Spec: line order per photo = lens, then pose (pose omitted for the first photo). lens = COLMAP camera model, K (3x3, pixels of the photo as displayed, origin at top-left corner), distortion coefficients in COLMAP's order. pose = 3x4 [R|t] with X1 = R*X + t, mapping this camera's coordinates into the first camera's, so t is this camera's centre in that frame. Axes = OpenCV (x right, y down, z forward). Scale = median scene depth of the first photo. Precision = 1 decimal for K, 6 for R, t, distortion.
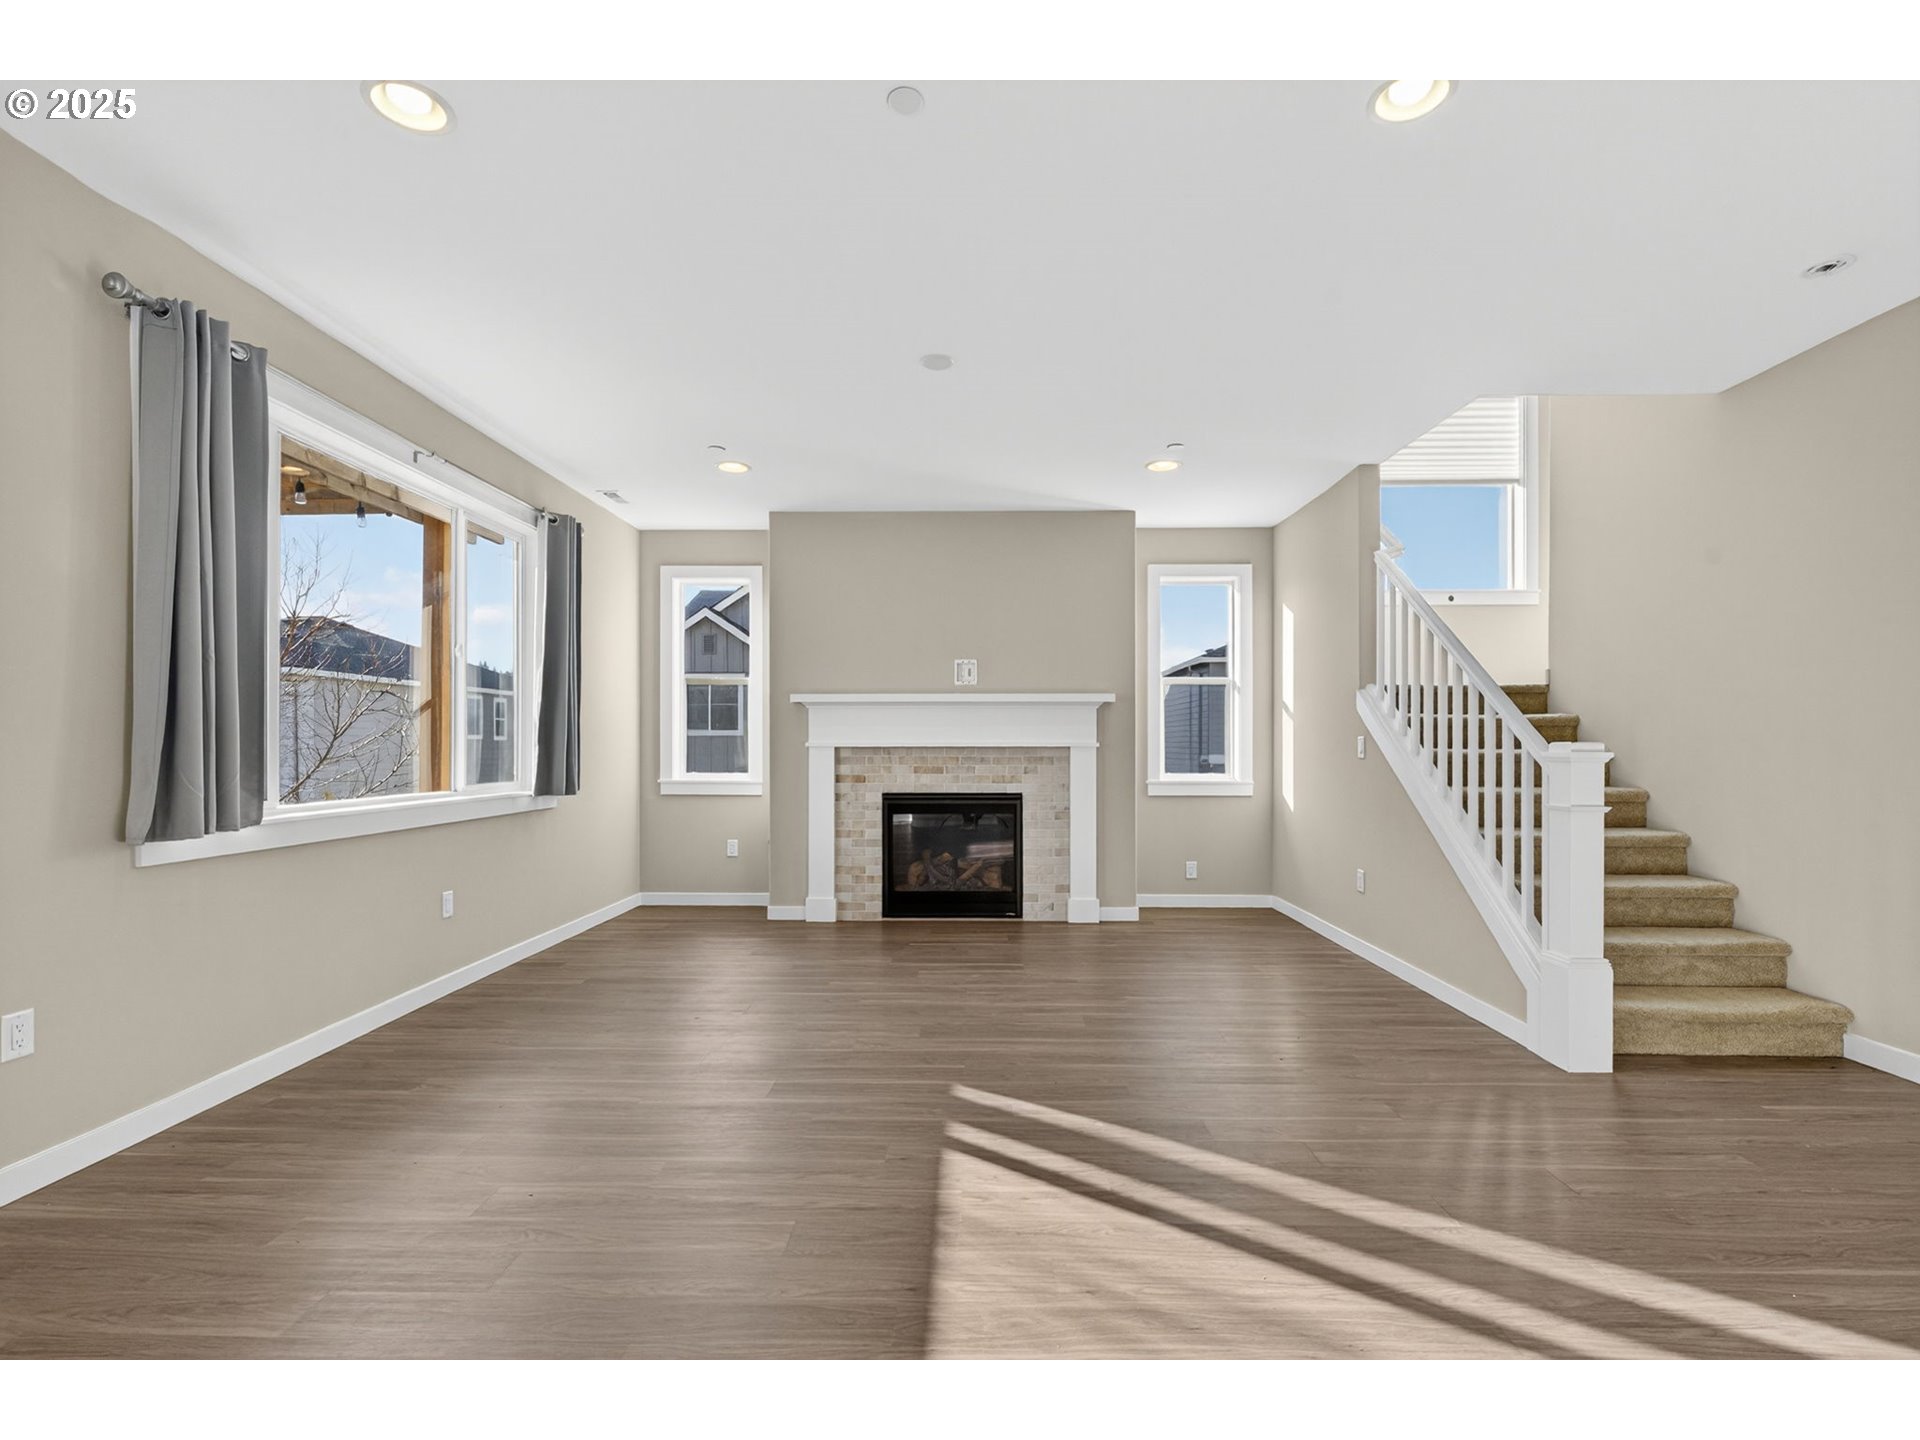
lens RADIAL K [[878.8, 0, 939.6], [0, 878.8, 737.0], [0, 0, 1]] dist [0.002639, 0.000156]
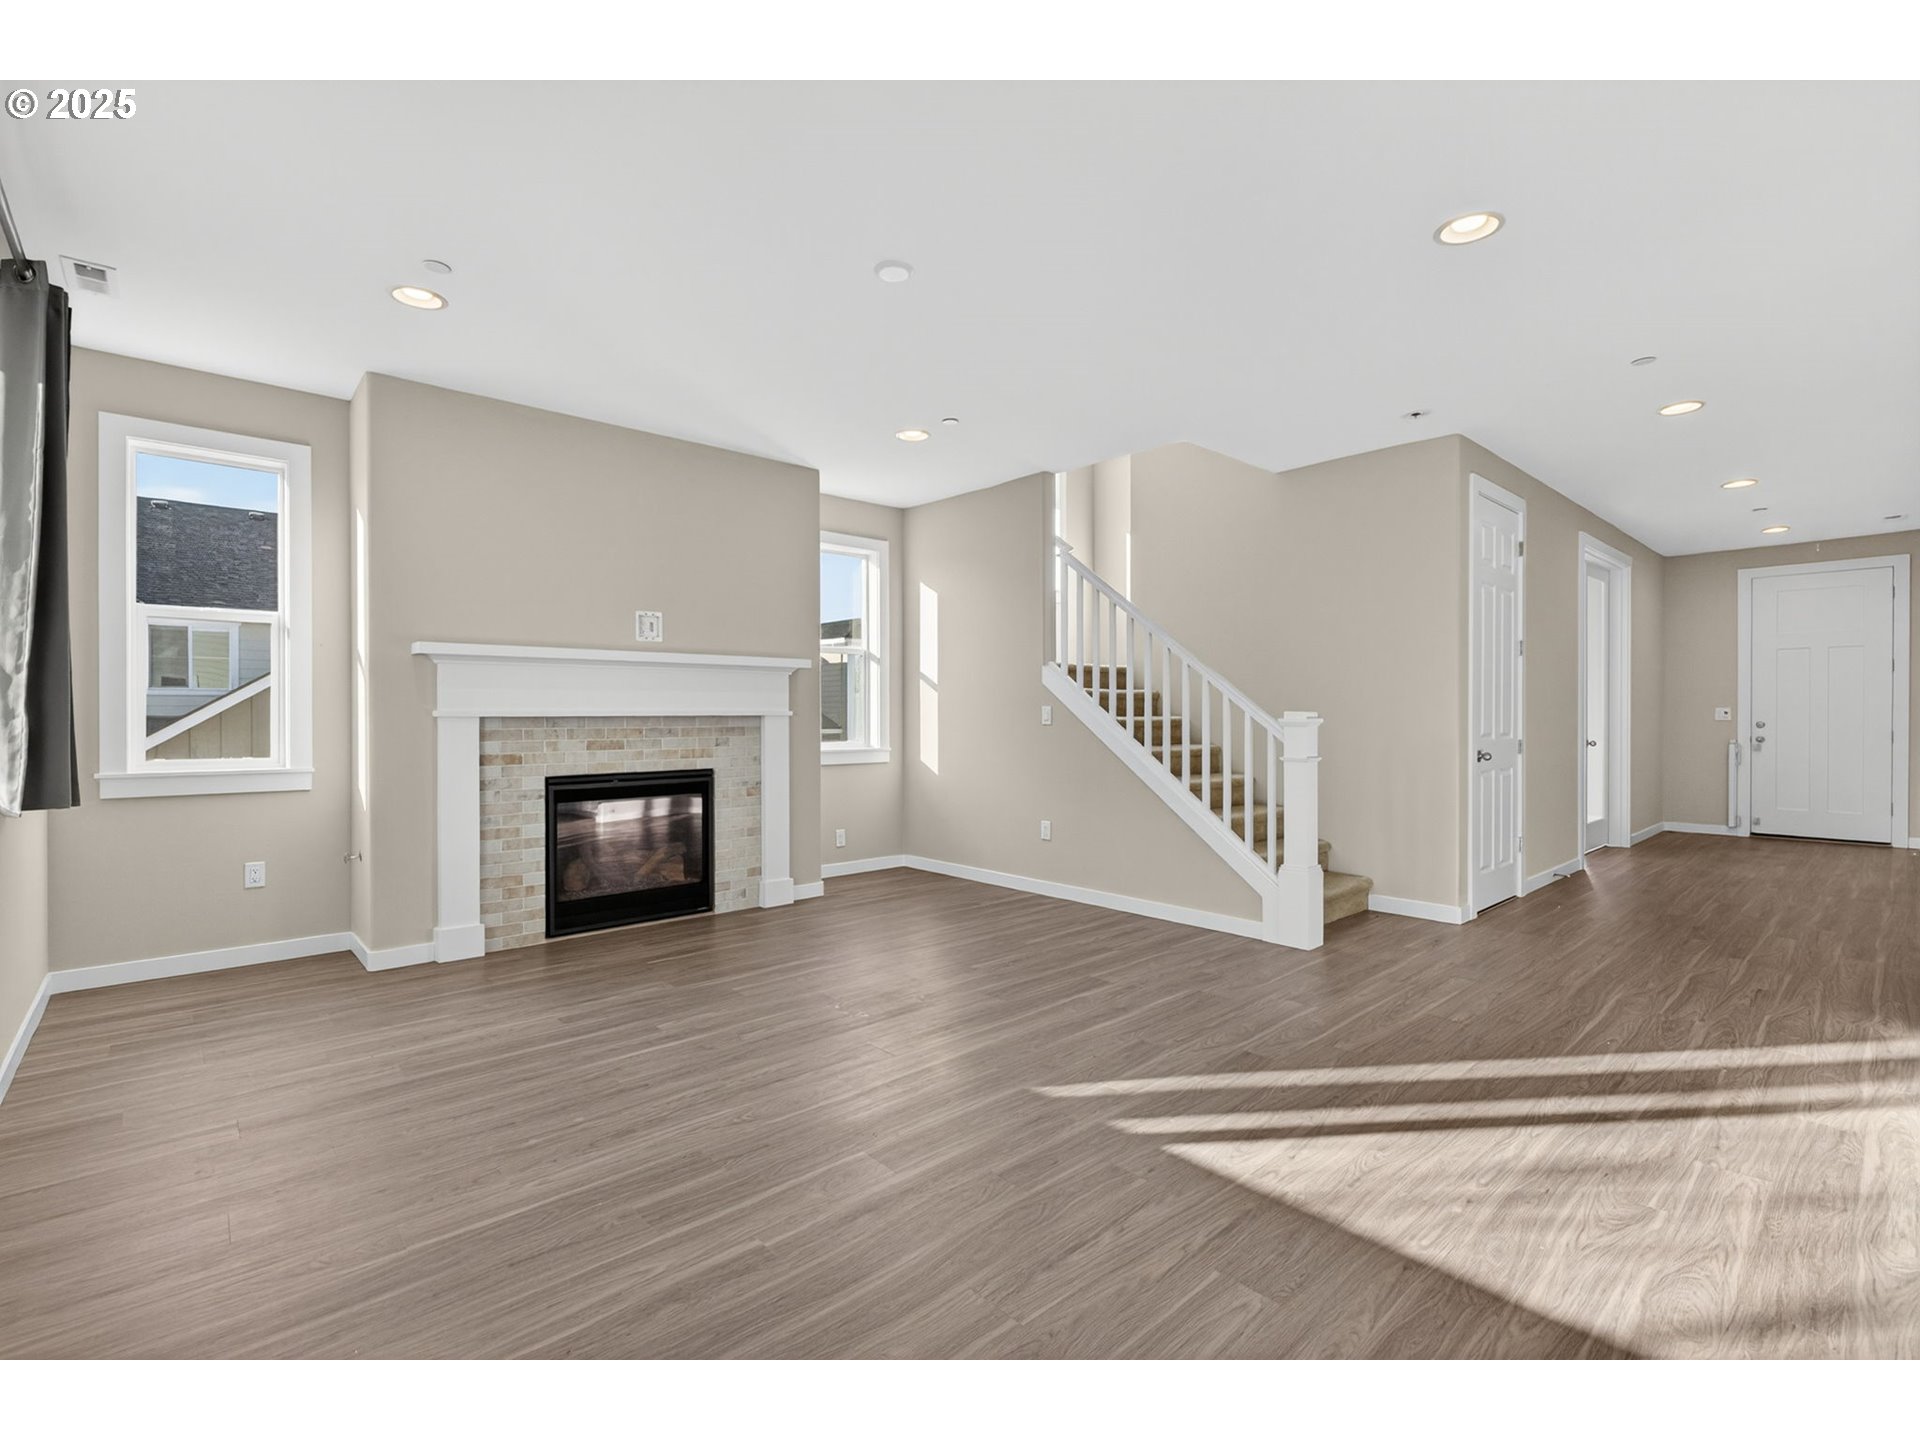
lens RADIAL K [[878.8, 0, 956.6], [0, 878.8, 712.1], [0, 0, 1]] dist [0.002639, 0.000156]
pose [[0.728263, 0.000101, 0.685298, -0.331058], [-0.006142, 0.999961, 0.006379, 0.000255], [-0.685270, -0.008855, 0.728235, 0.195101]]
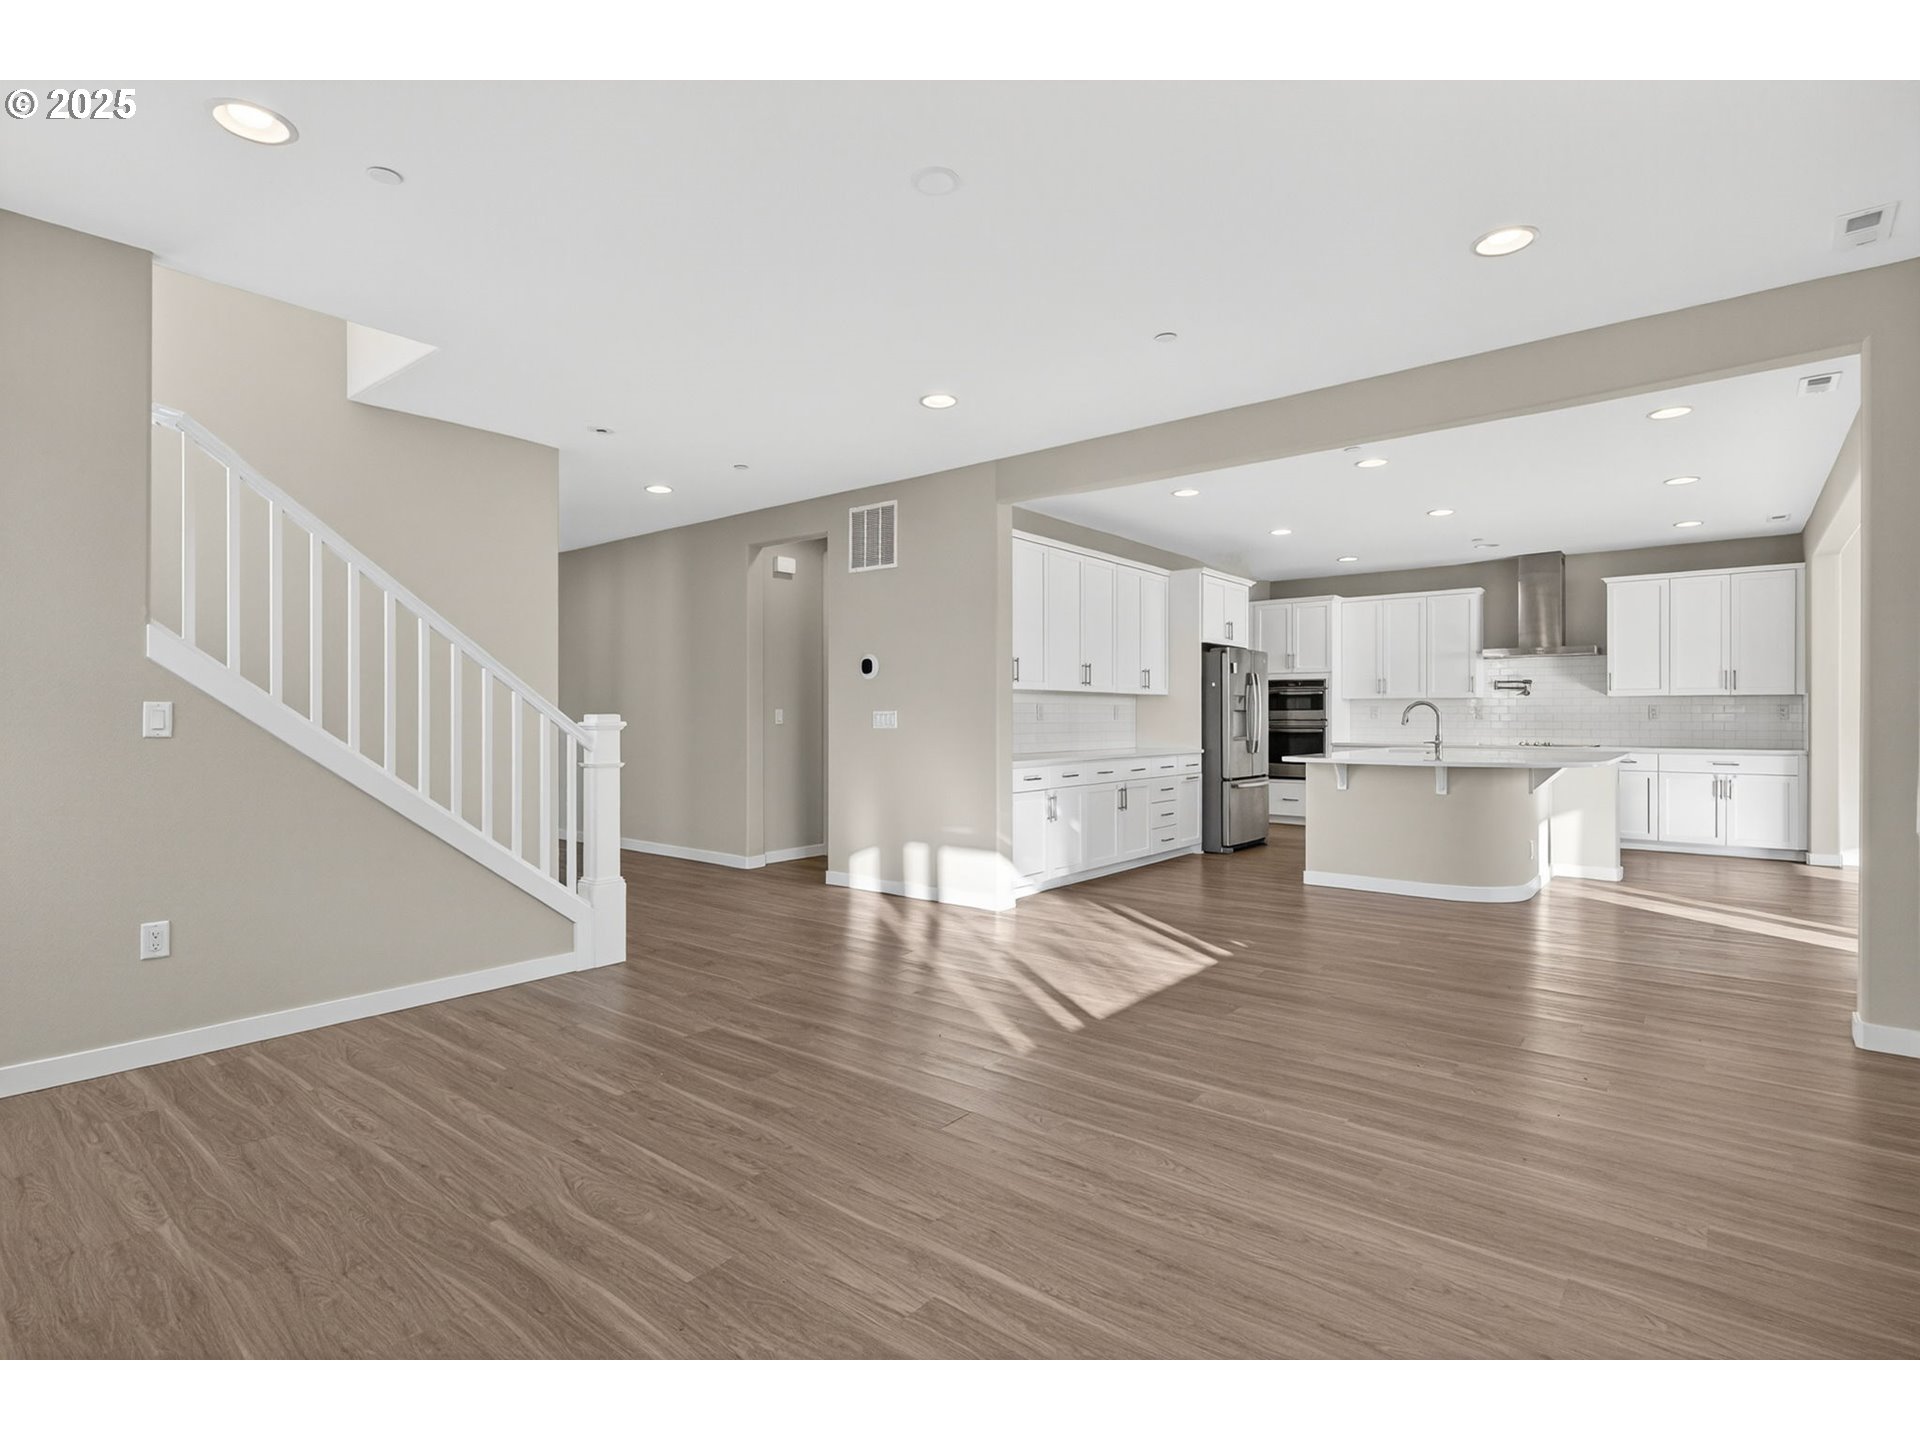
lens RADIAL K [[926.5, 0, 966.1], [0, 926.5, 715.7], [0, 0, 1]] dist [0.003340, 0.000195]
pose [[-0.786234, -0.000578, 0.617928, -0.292619], [-0.008911, 0.999906, -0.010403, 0.009689], [-0.617864, -0.013686, -0.786166, 0.930011]]
